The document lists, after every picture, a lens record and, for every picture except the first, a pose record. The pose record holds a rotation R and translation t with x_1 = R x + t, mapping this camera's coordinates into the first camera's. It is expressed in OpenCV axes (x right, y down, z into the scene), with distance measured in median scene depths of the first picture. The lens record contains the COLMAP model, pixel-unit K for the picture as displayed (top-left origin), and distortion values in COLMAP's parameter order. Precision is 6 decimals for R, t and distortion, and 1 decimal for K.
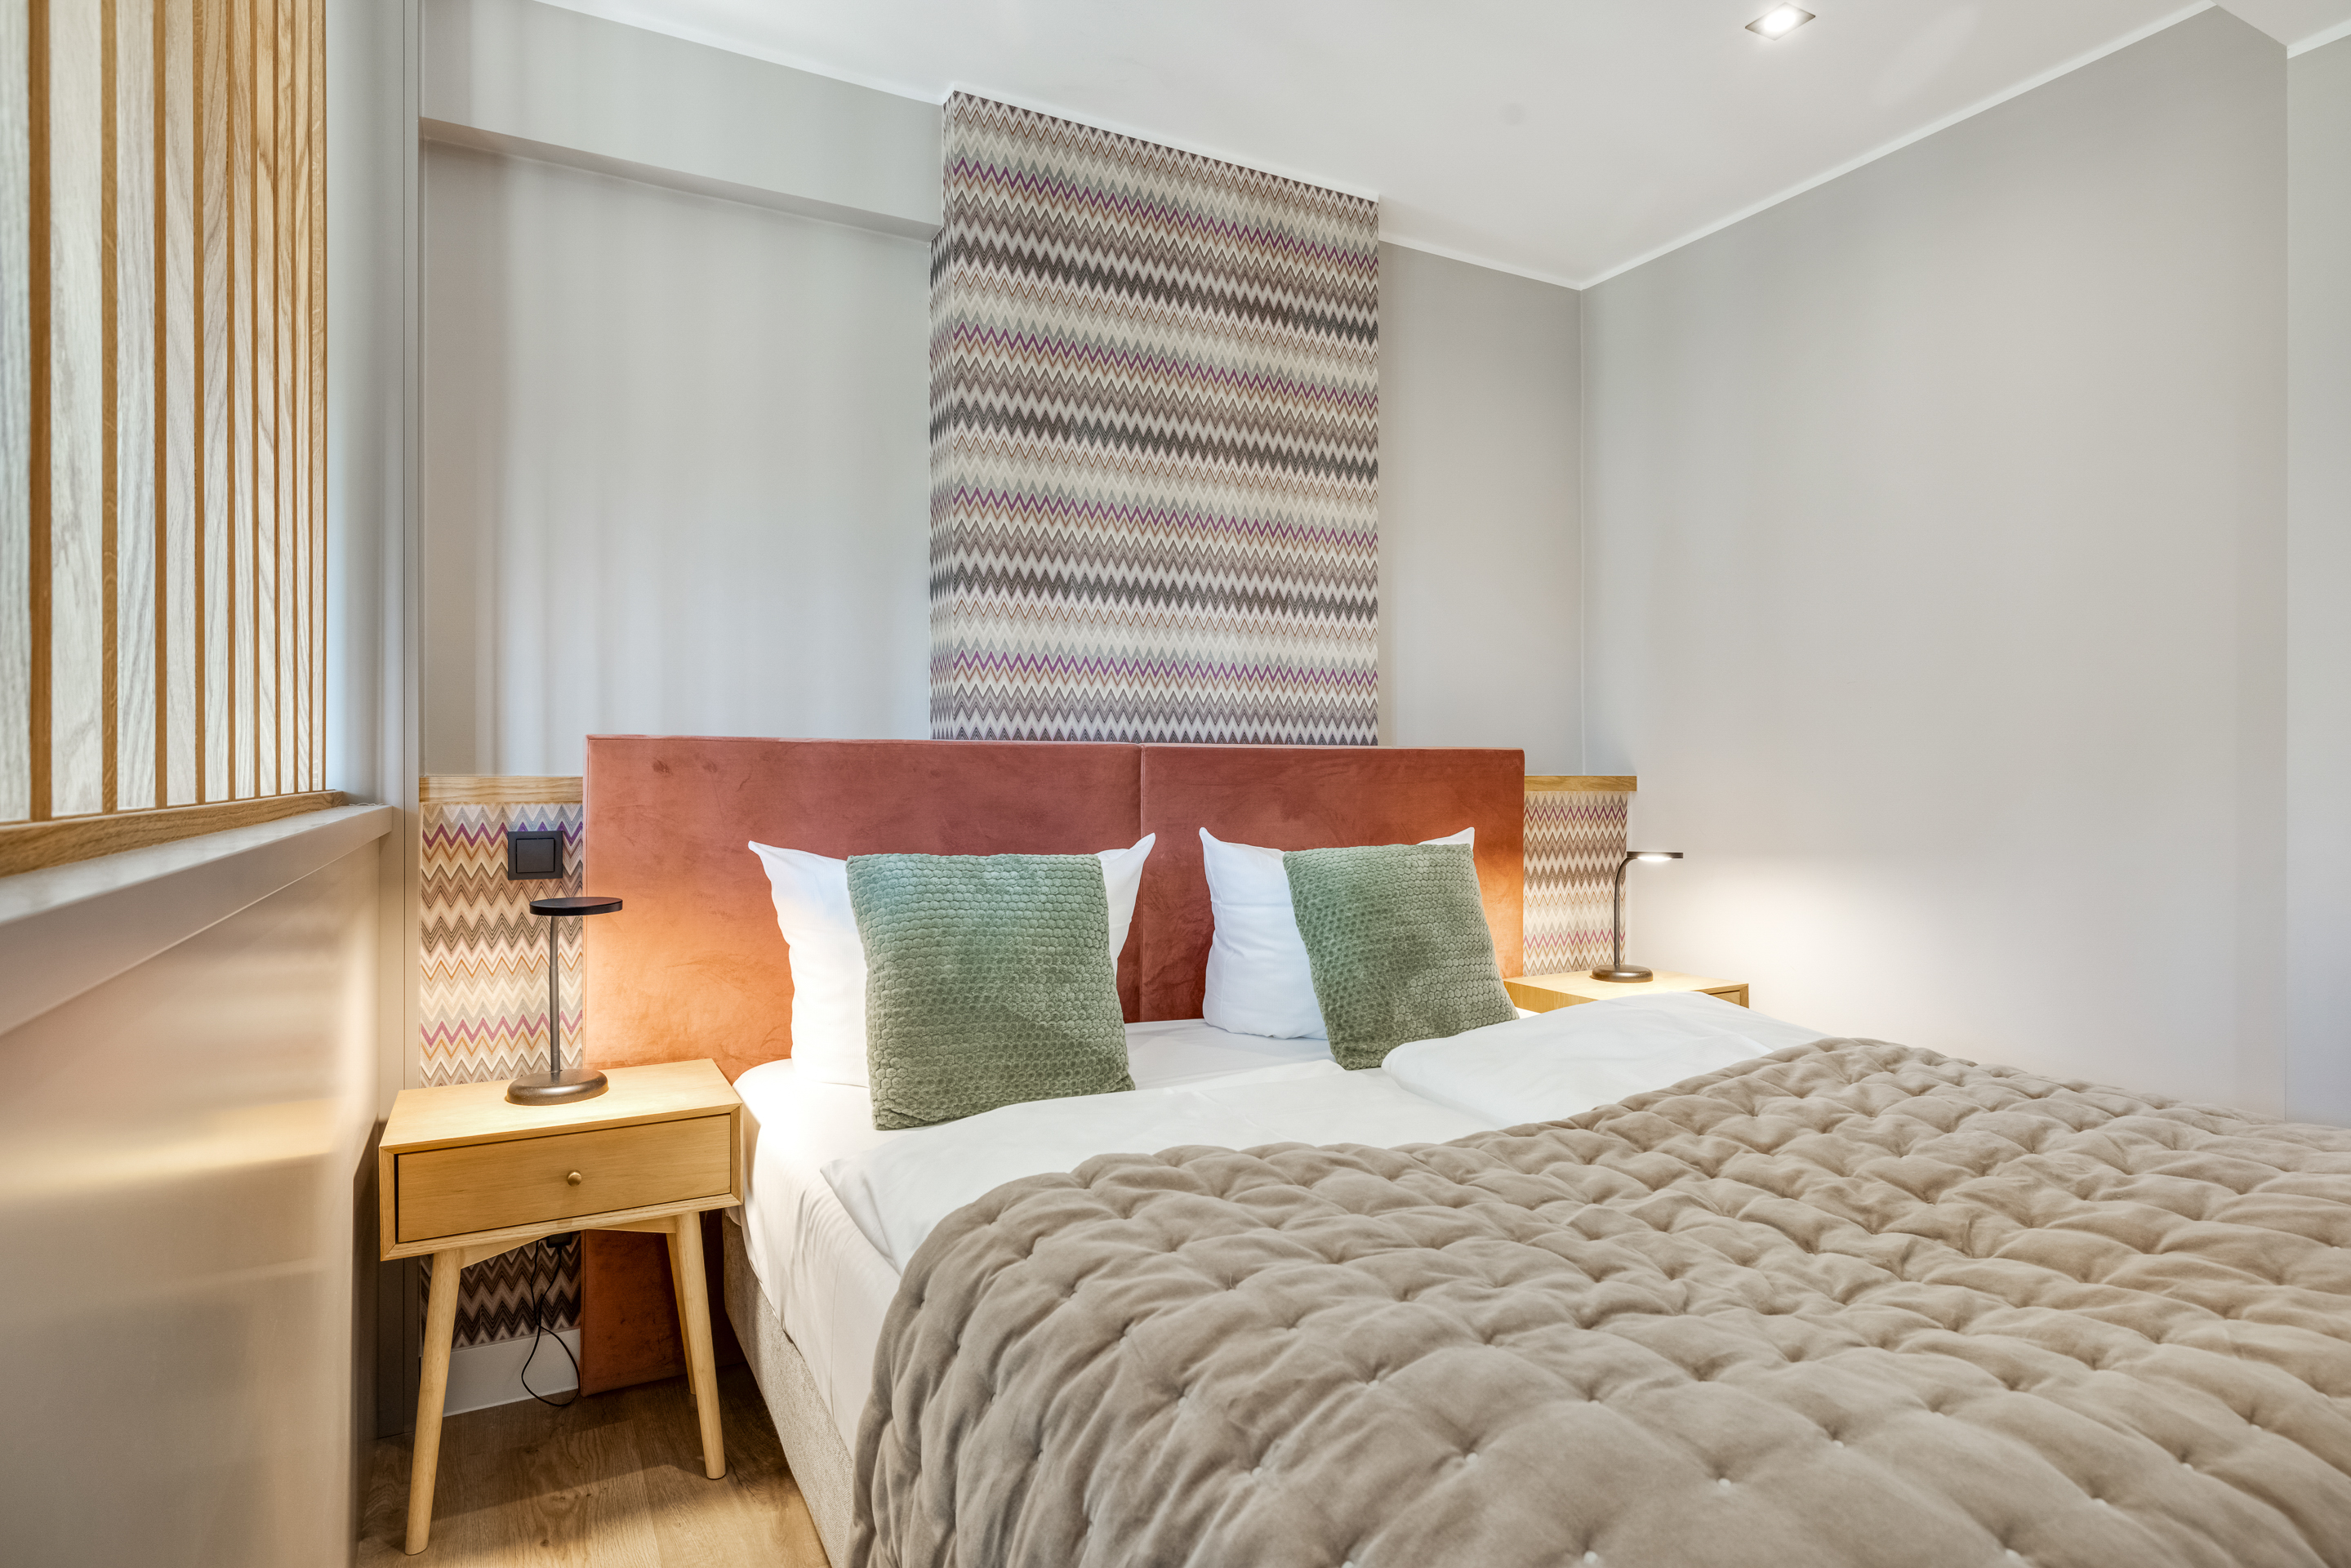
lens RADIAL K [[1201.7, 0, 1175.5], [0, 1201.7, 784.0], [0, 0, 1]] dist [0.002901, 0.000552]
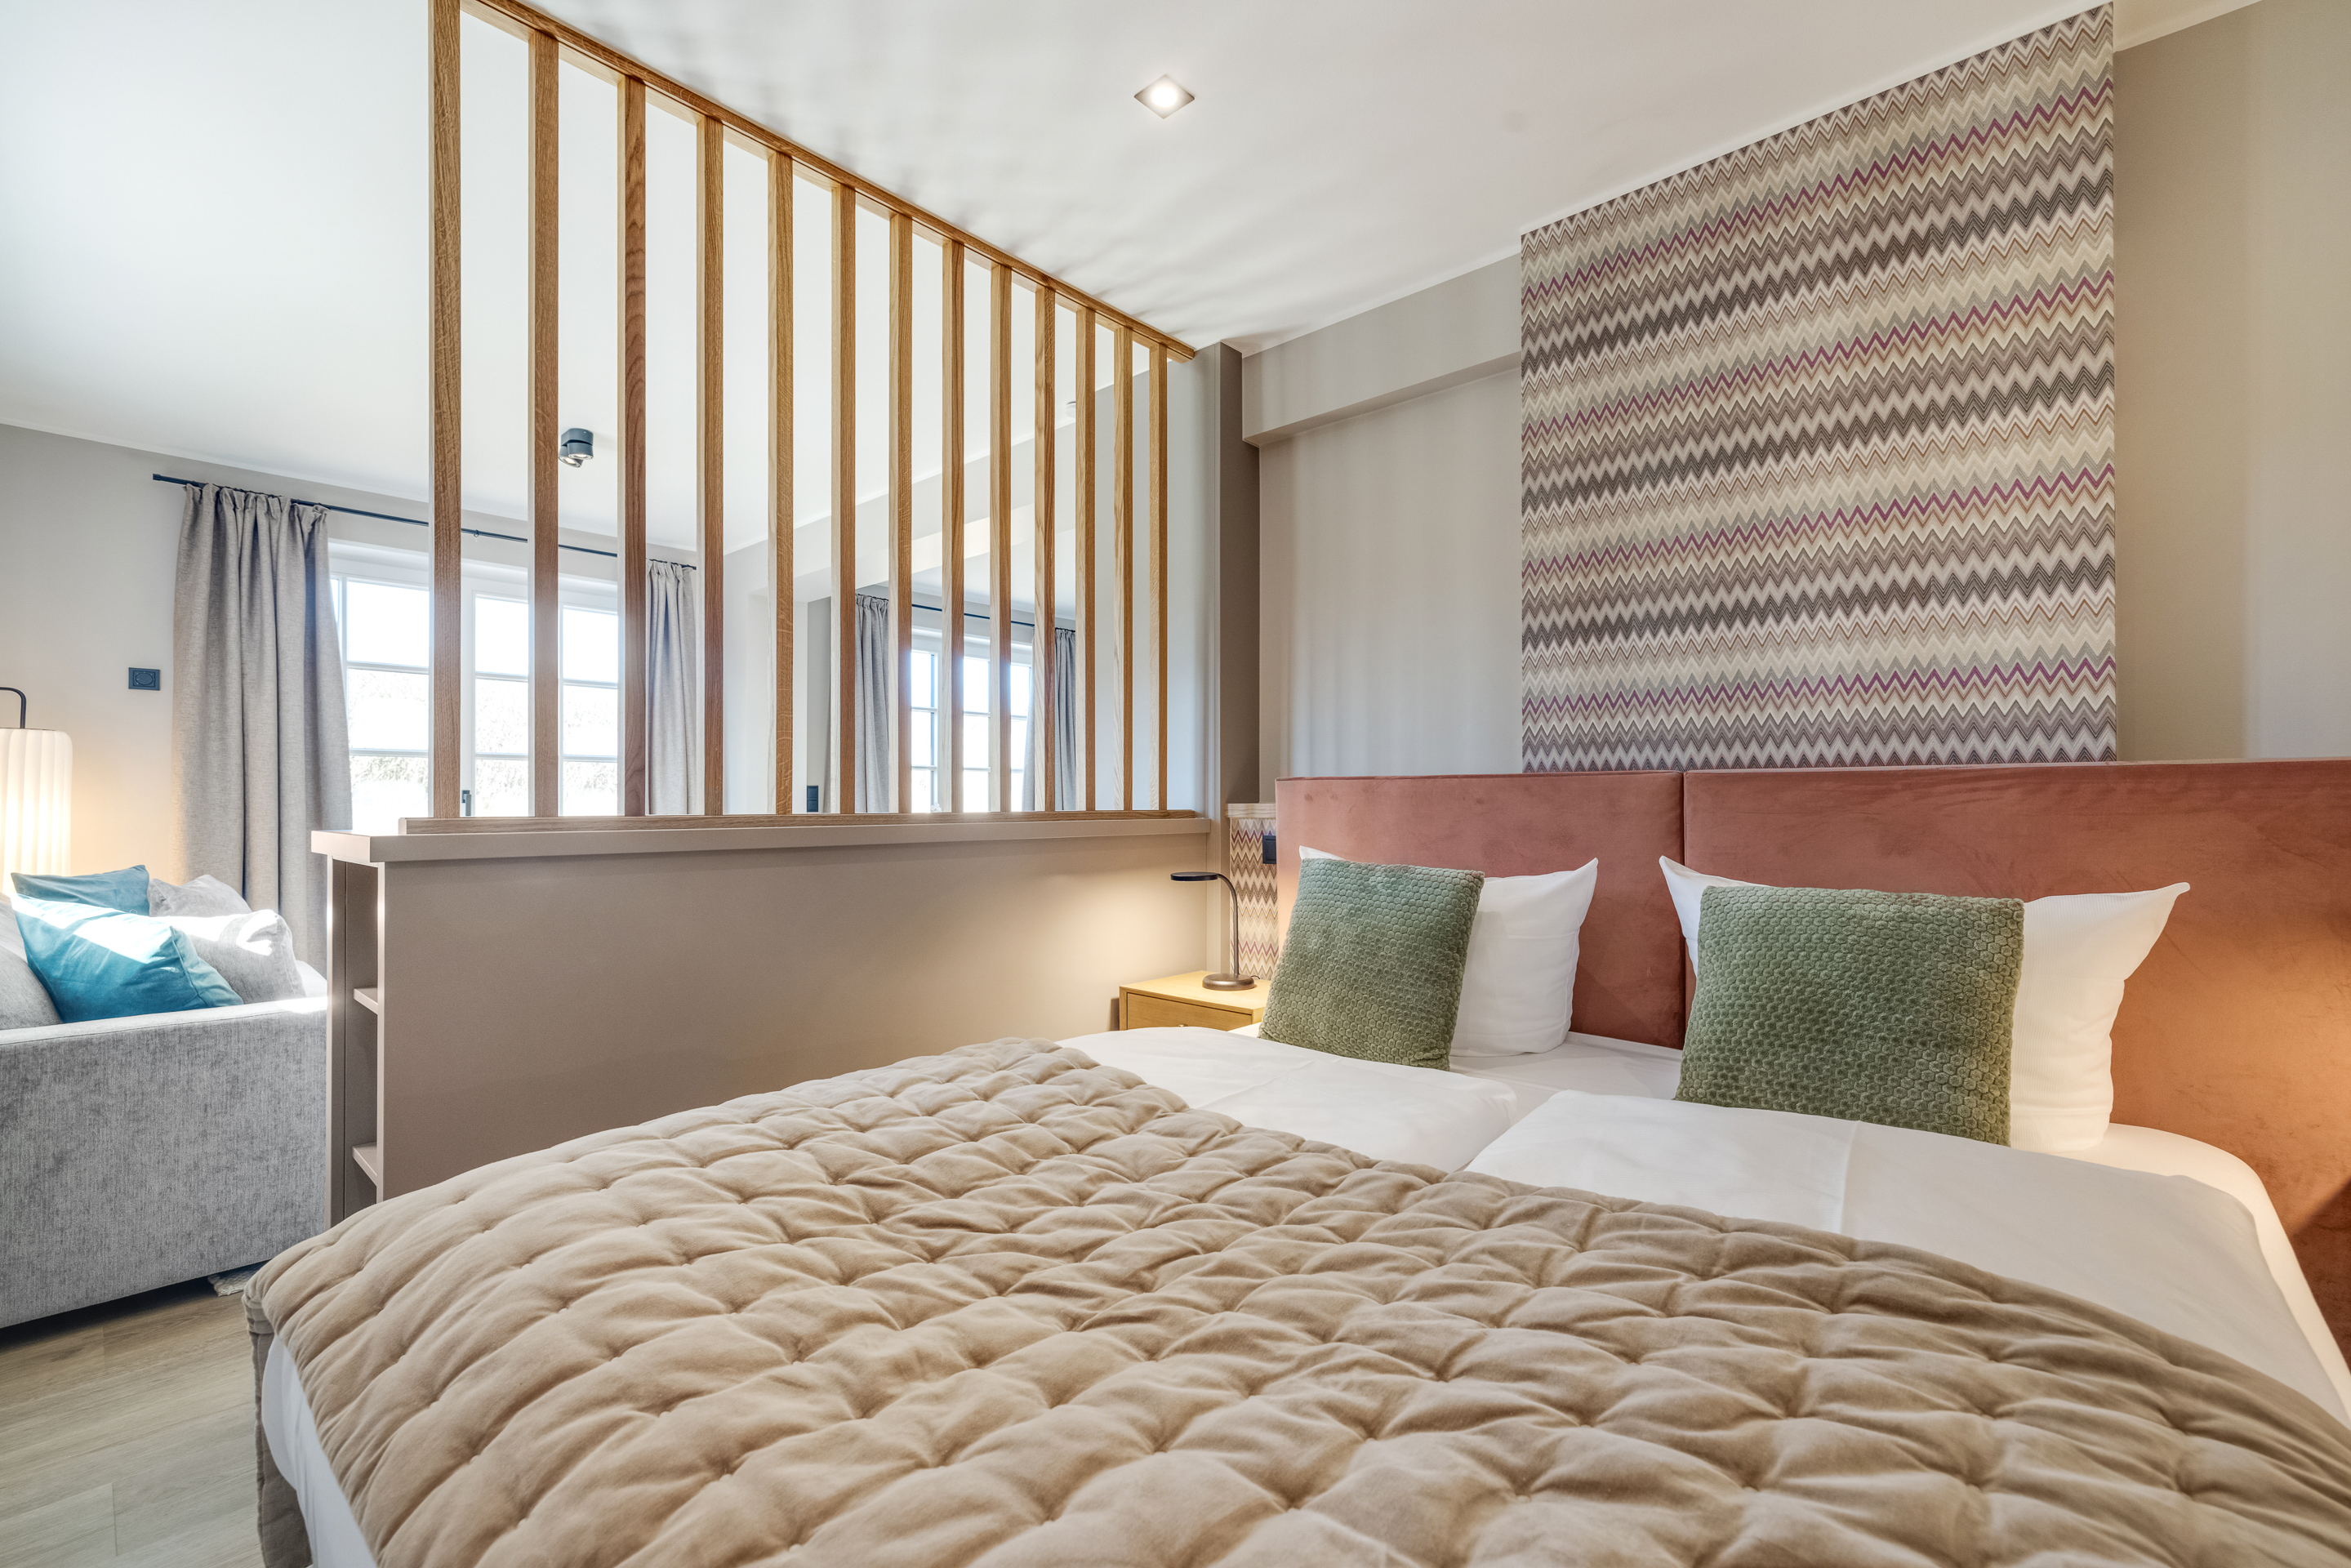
lens RADIAL K [[1000.2, 0, 1181.5], [0, 1000.2, 808.8], [0, 0, 1]] dist [0.001269, 0.000129]
pose [[0.351515, 0.005563, -0.936166, 0.604094], [-0.006546, 0.999973, 0.003485, -0.002372], [0.936159, 0.004903, 0.351541, 0.311855]]
